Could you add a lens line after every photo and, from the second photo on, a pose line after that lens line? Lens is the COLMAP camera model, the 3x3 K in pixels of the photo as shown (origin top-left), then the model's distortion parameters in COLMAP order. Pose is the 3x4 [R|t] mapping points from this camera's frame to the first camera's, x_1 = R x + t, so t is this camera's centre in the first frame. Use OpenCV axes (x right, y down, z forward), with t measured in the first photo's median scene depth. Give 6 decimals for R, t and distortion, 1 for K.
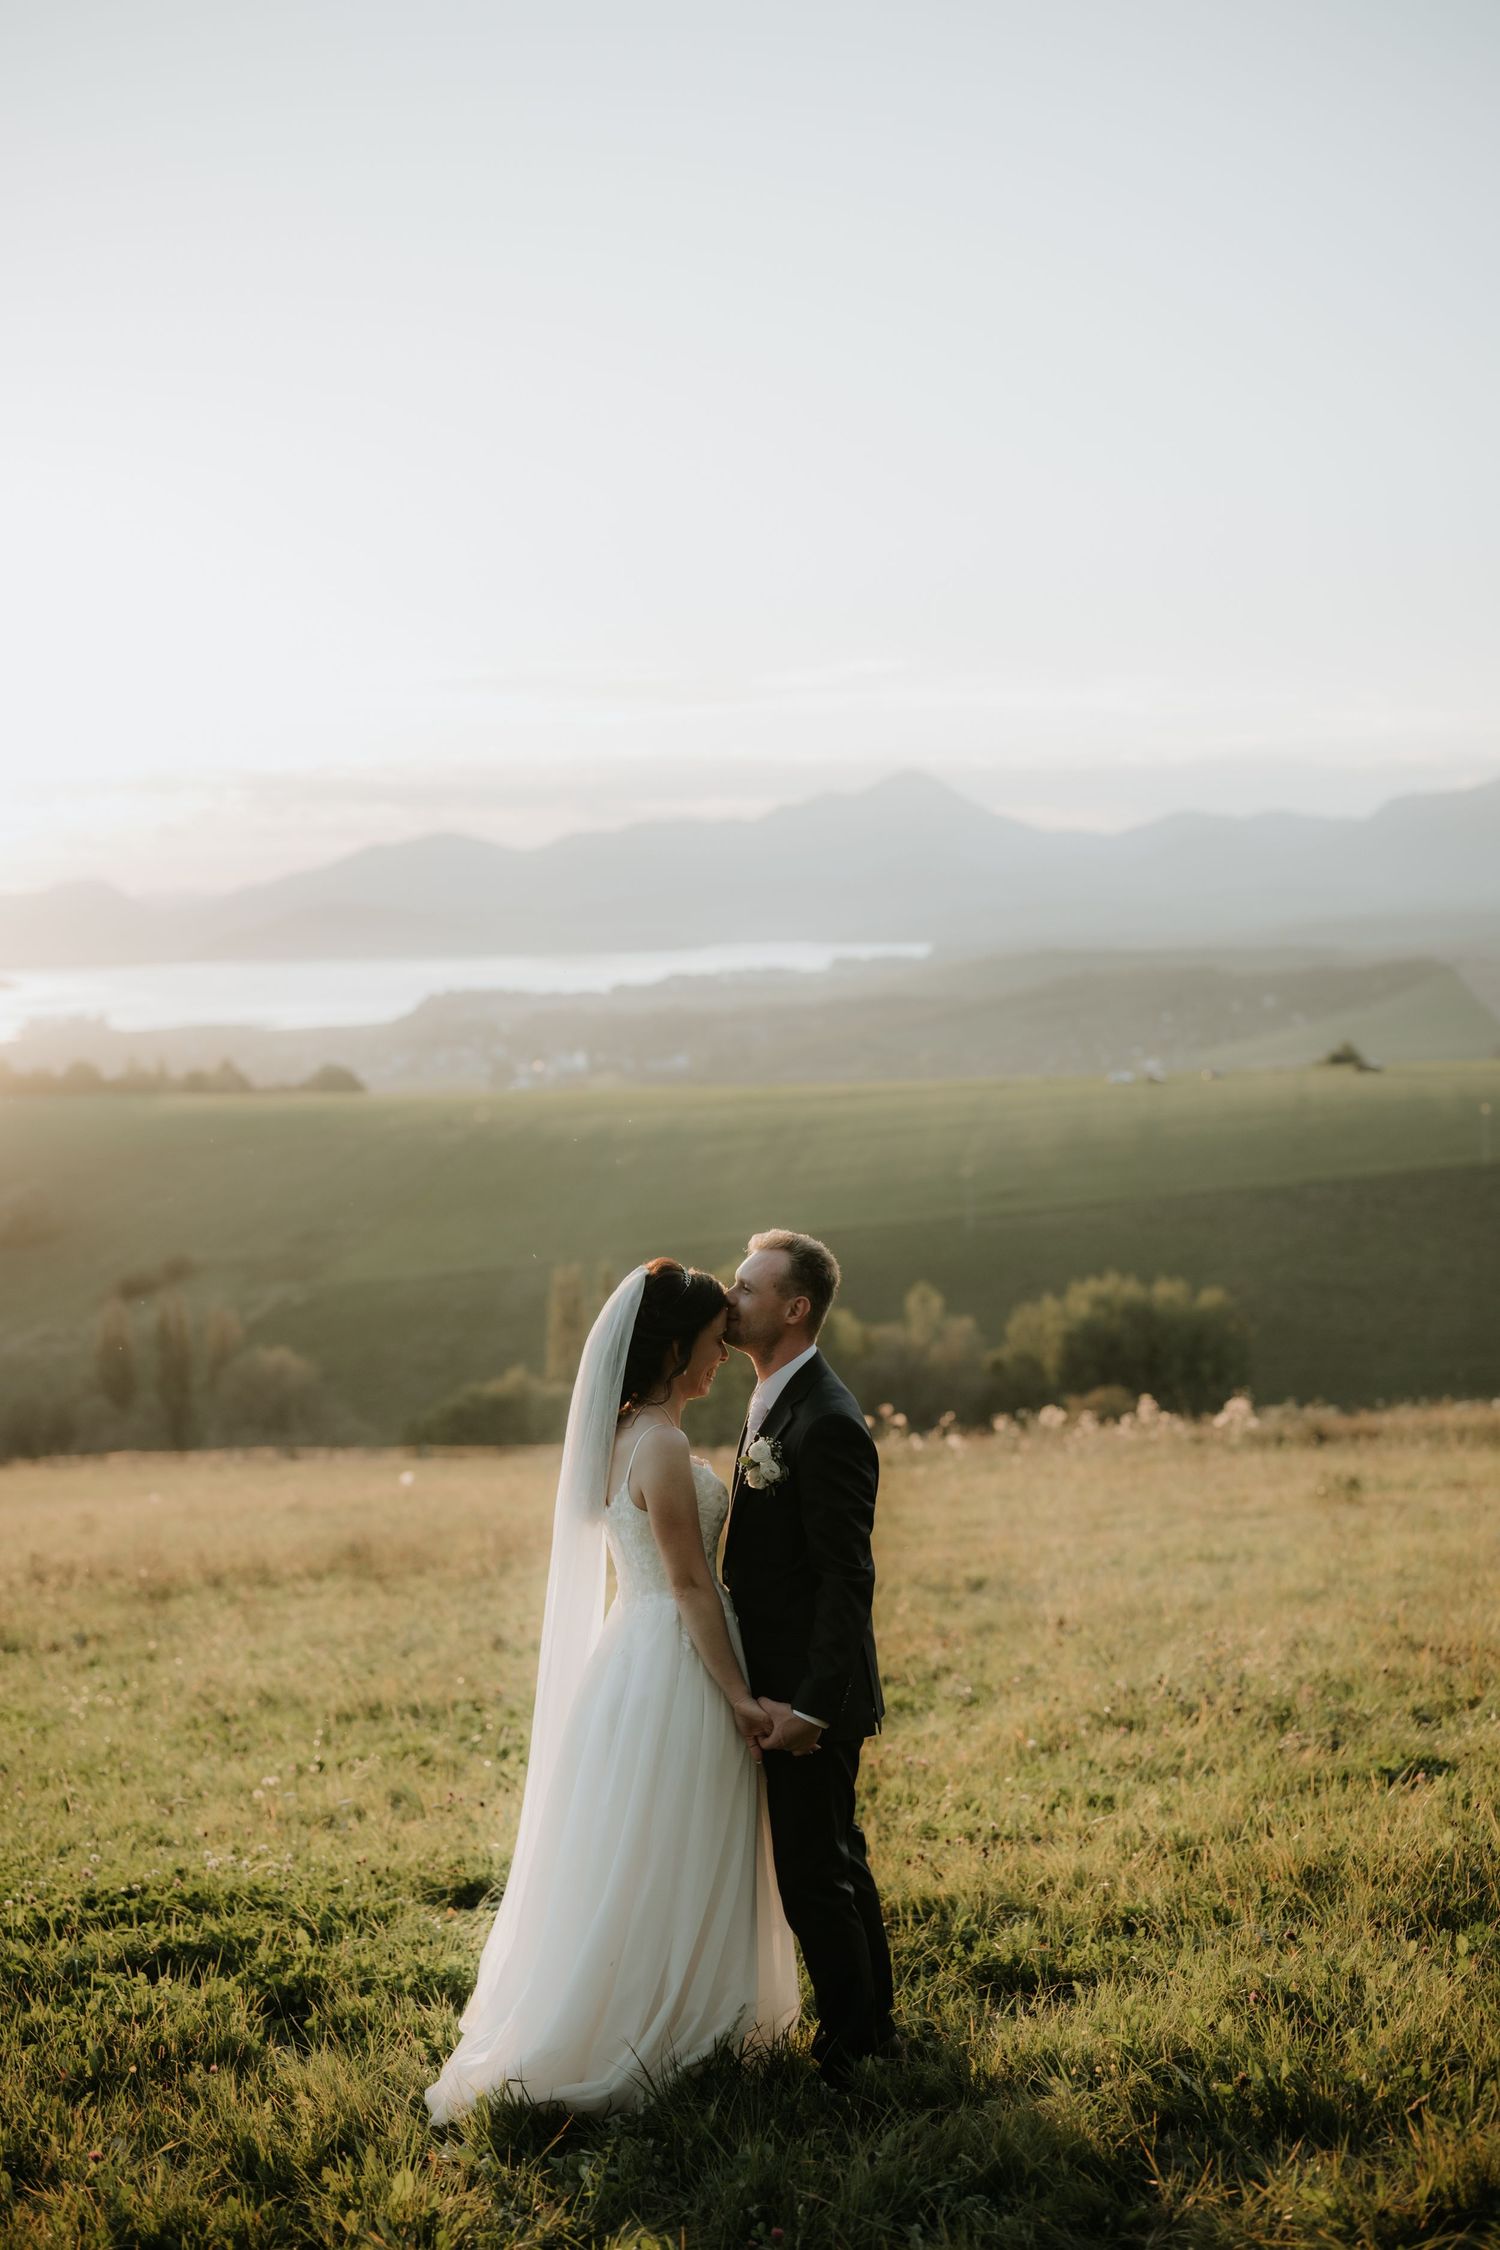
lens RADIAL K [[3239.2, 0, 750.0], [0, 3239.2, 1125.0], [0, 0, 1]] dist [-0.059562, -0.006666]
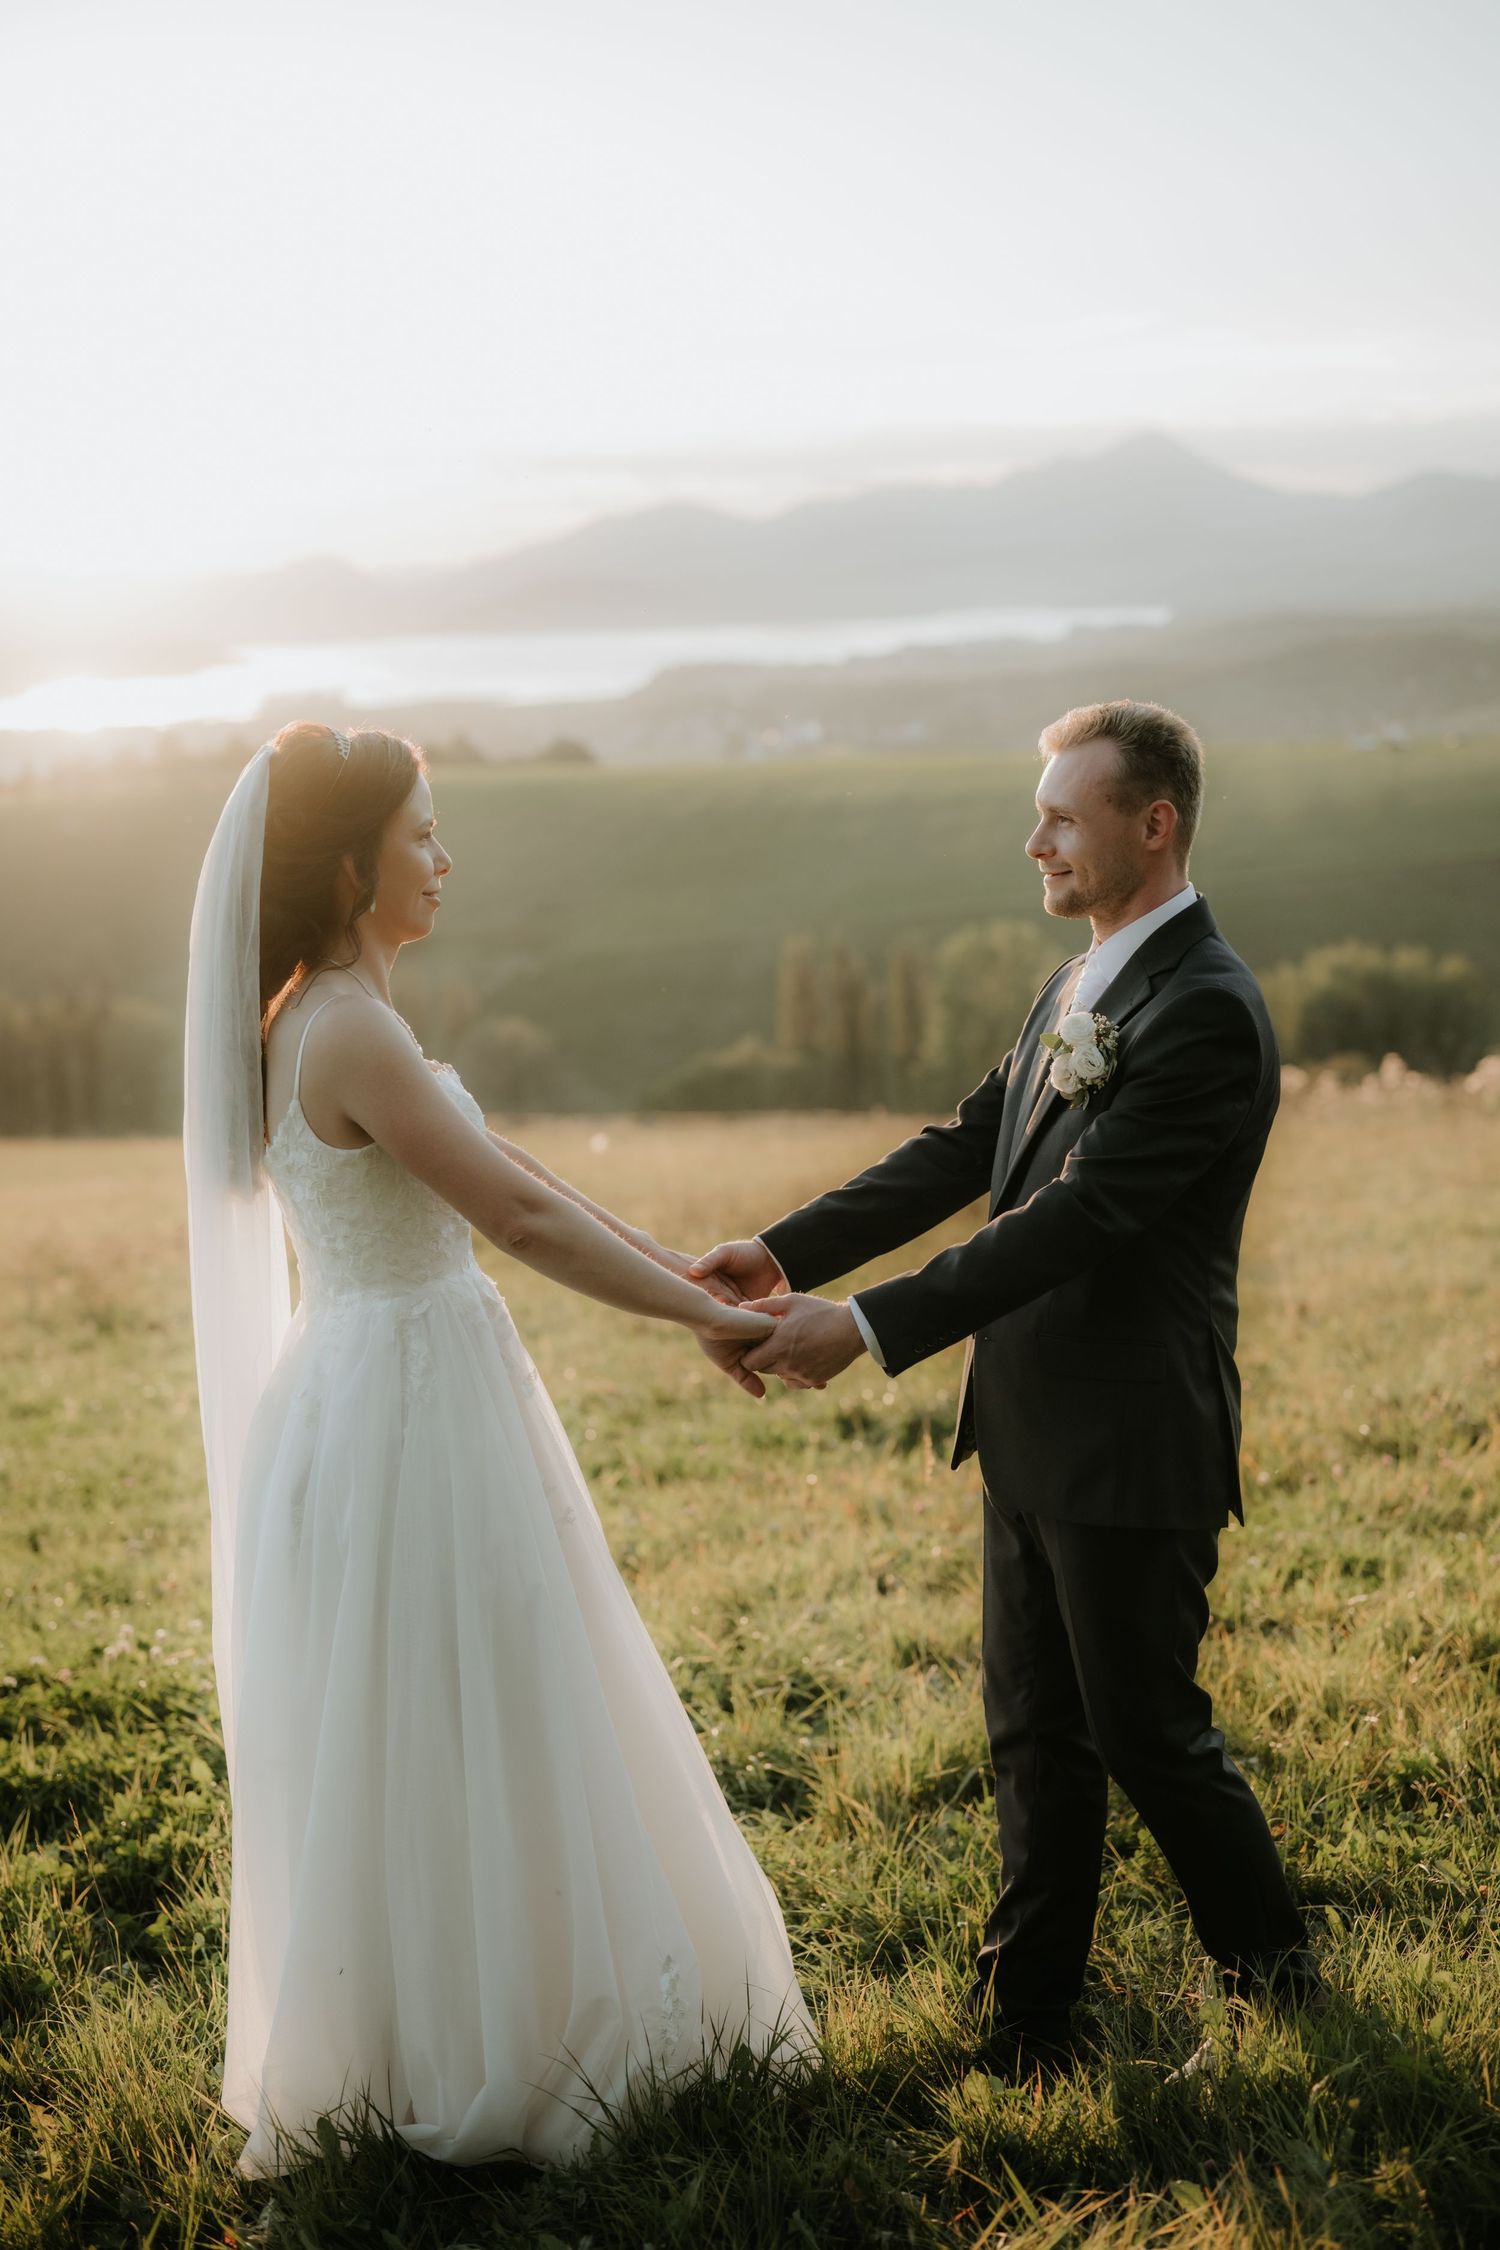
lens RADIAL K [[3239.2, 0, 750.0], [0, 3239.2, 1125.0], [0, 0, 1]] dist [-0.059562, -0.006666]
pose [[0.997387, 0.000831, -0.072233, 0.019453], [0.006477, 0.994877, 0.100884, 0.029455], [0.071947, -0.101089, 0.992273, 0.222773]]
